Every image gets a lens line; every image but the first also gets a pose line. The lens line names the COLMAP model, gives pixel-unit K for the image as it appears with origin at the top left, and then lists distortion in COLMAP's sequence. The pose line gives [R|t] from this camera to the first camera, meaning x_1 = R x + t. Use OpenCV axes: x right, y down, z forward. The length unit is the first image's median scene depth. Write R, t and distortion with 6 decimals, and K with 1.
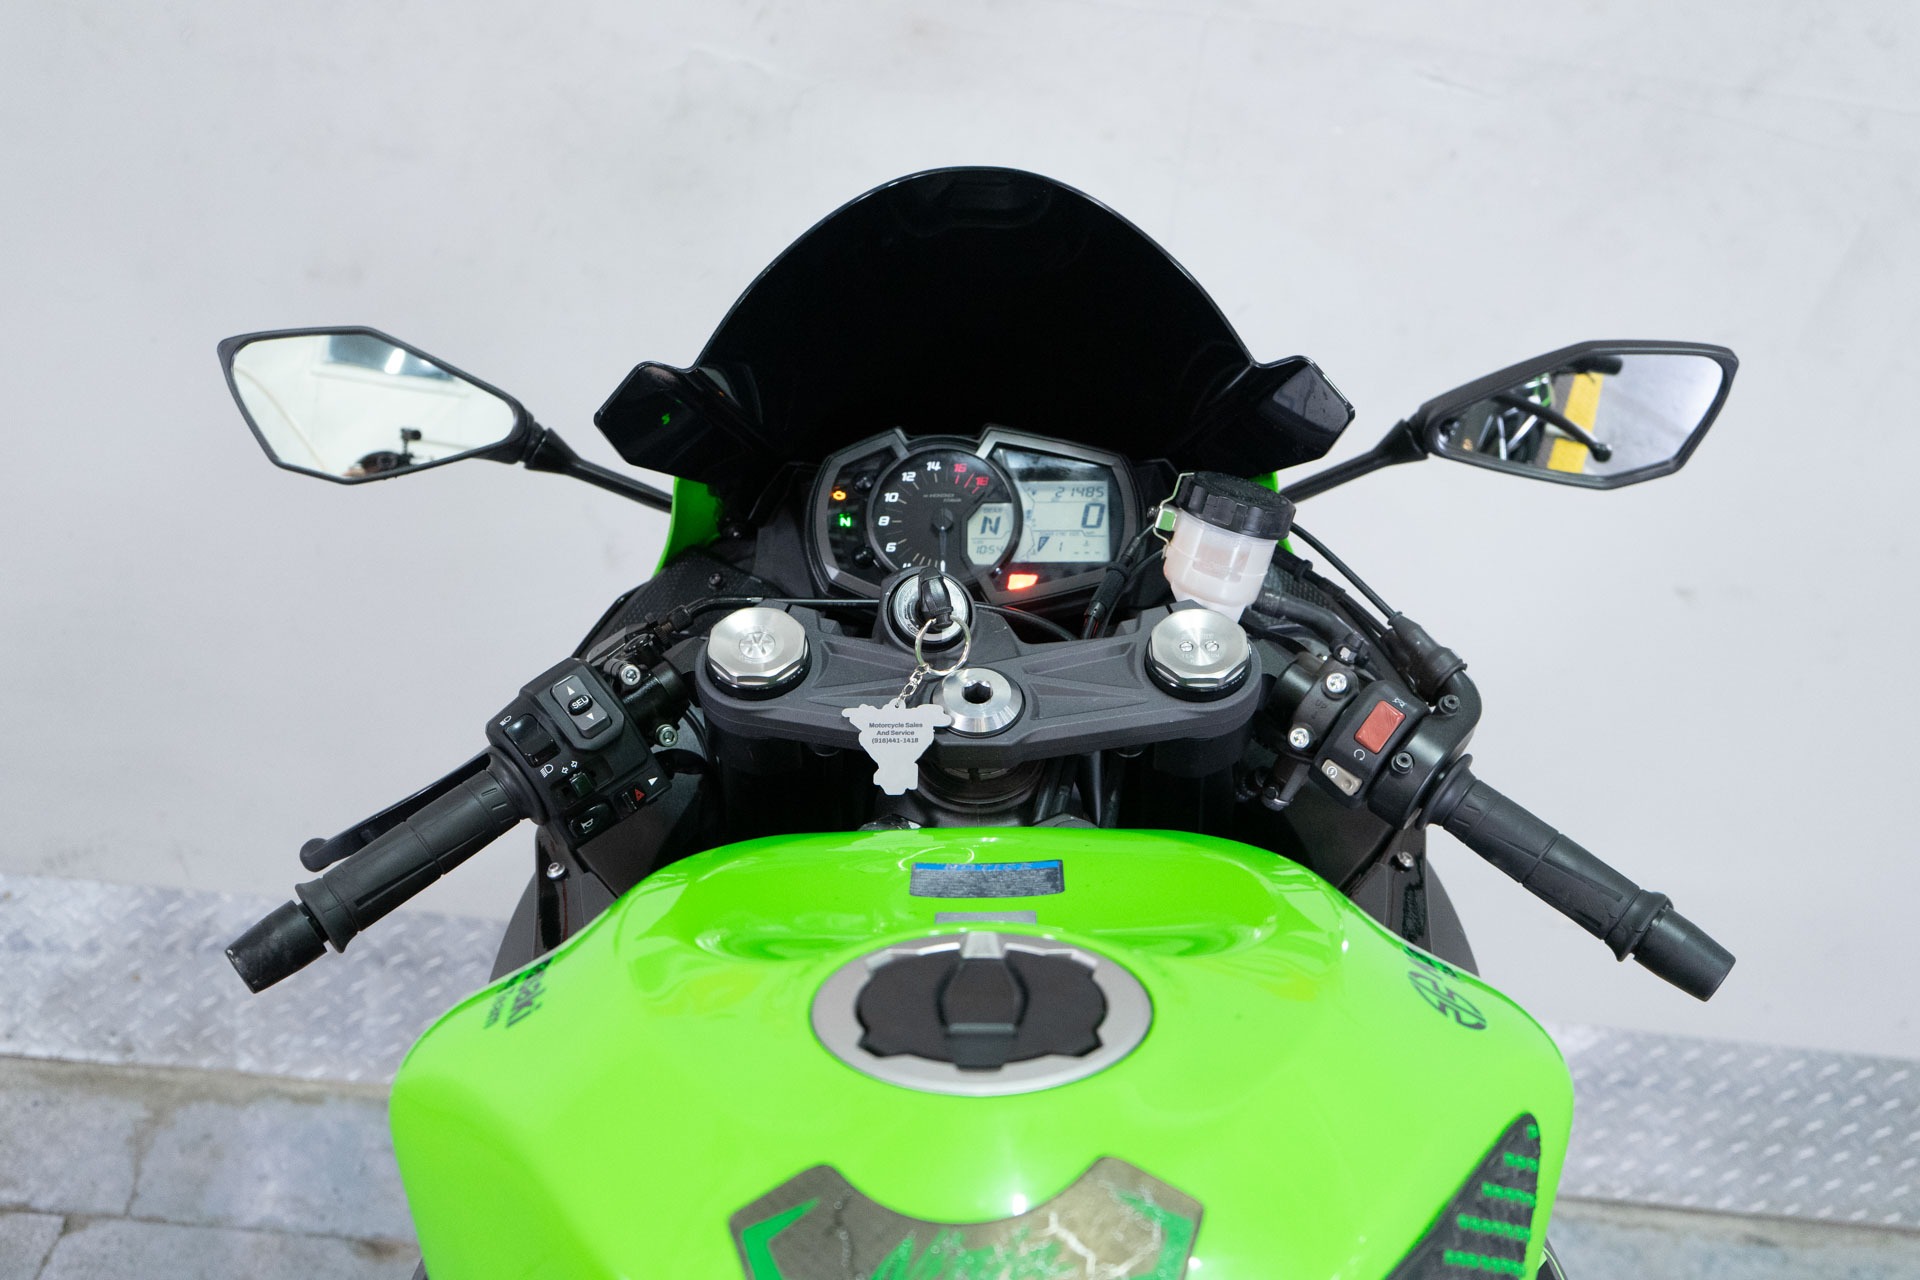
lens RADIAL K [[2450.1, 0, 957.9], [0, 2450.1, 641.9], [0, 0, 1]] dist [0.021281, 0.000000]
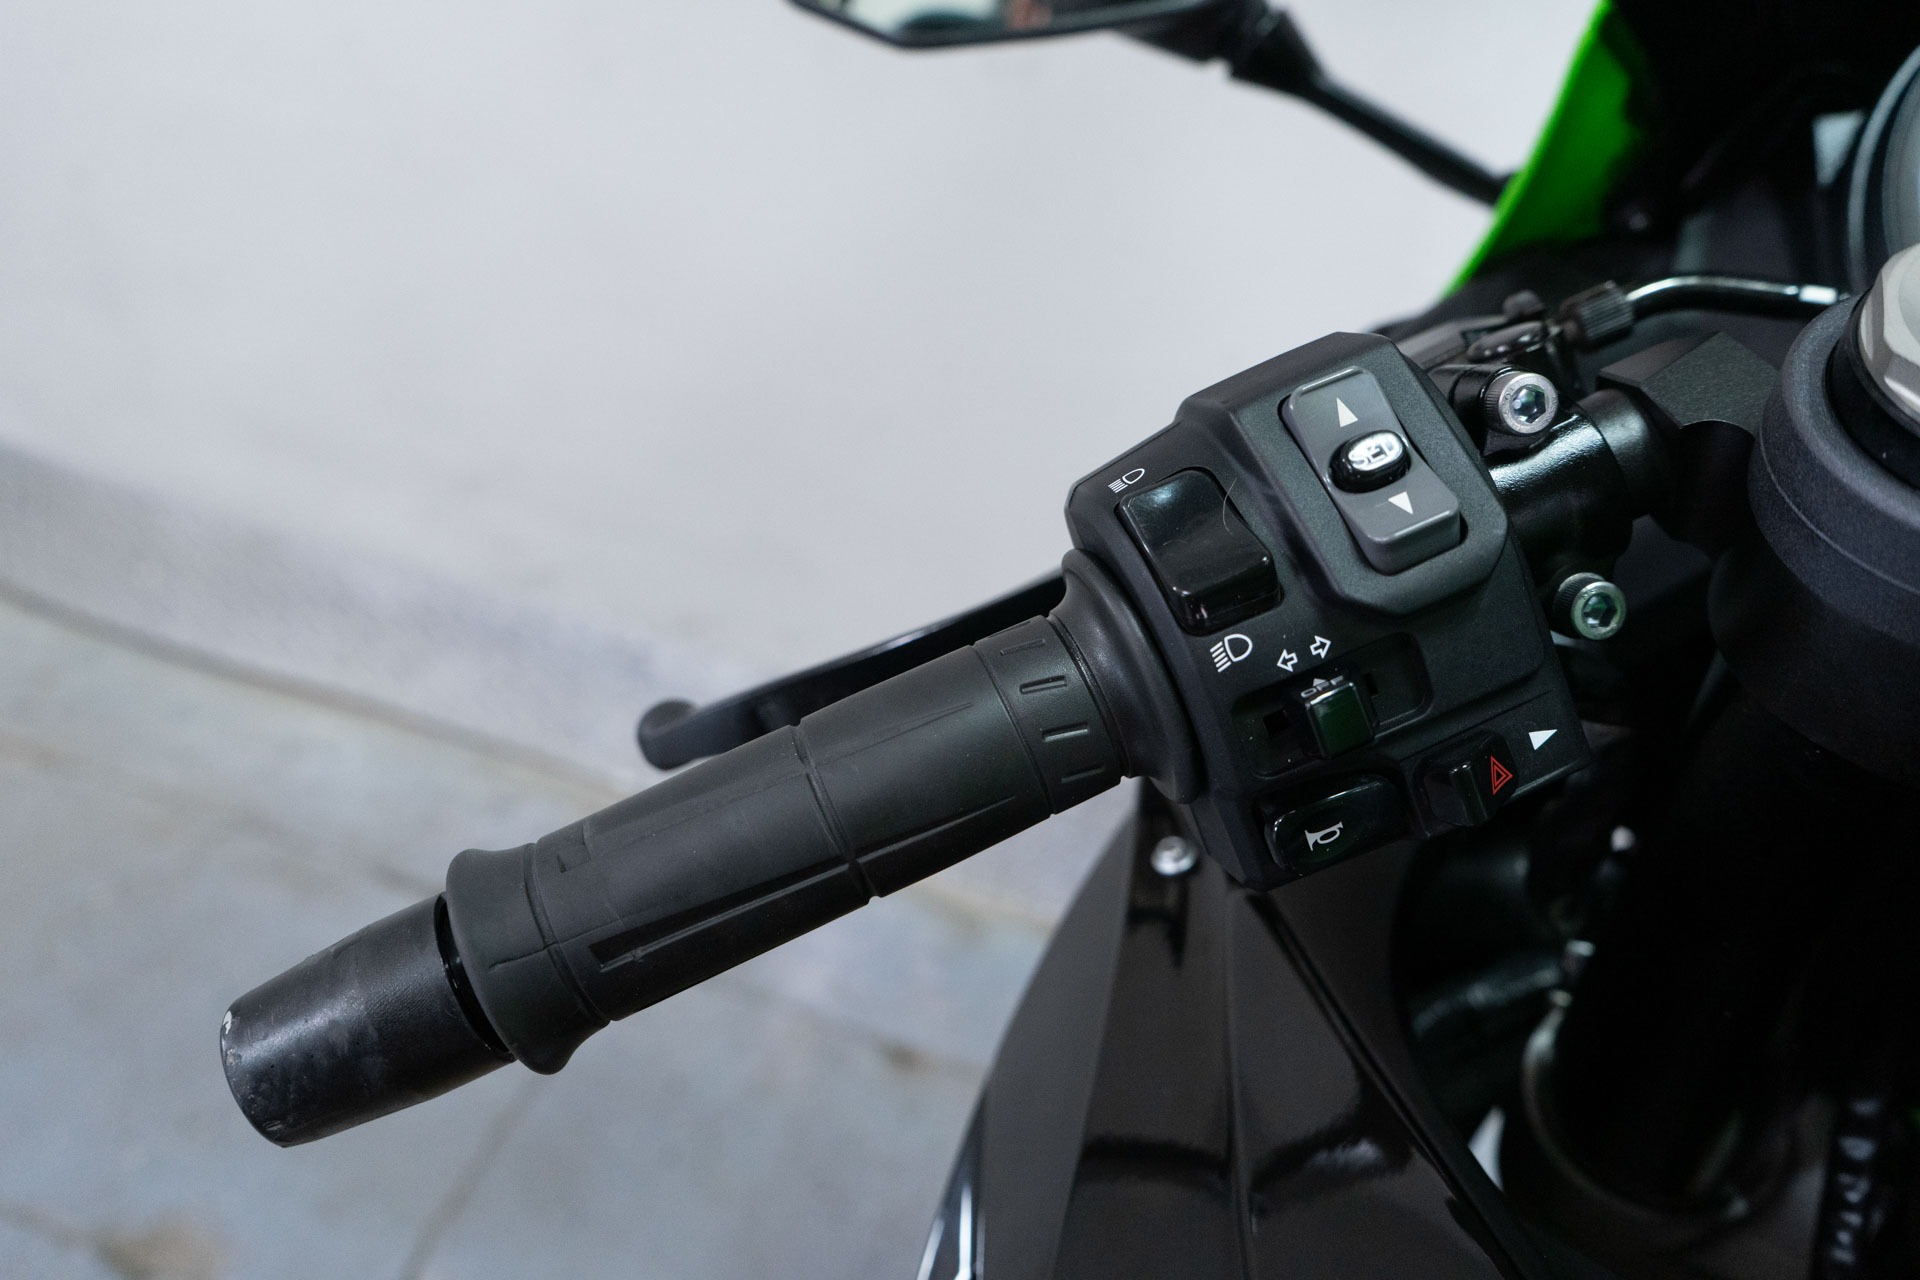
lens RADIAL K [[1543.7, 0, 955.4], [0, 1543.7, 638.8], [0, 0, 1]] dist [0.018050, 0.000315]
pose [[0.947219, 0.174455, -0.268964, -0.119260], [-0.157775, 0.984014, 0.082606, 0.032253], [0.279075, -0.035810, 0.959601, 0.644515]]
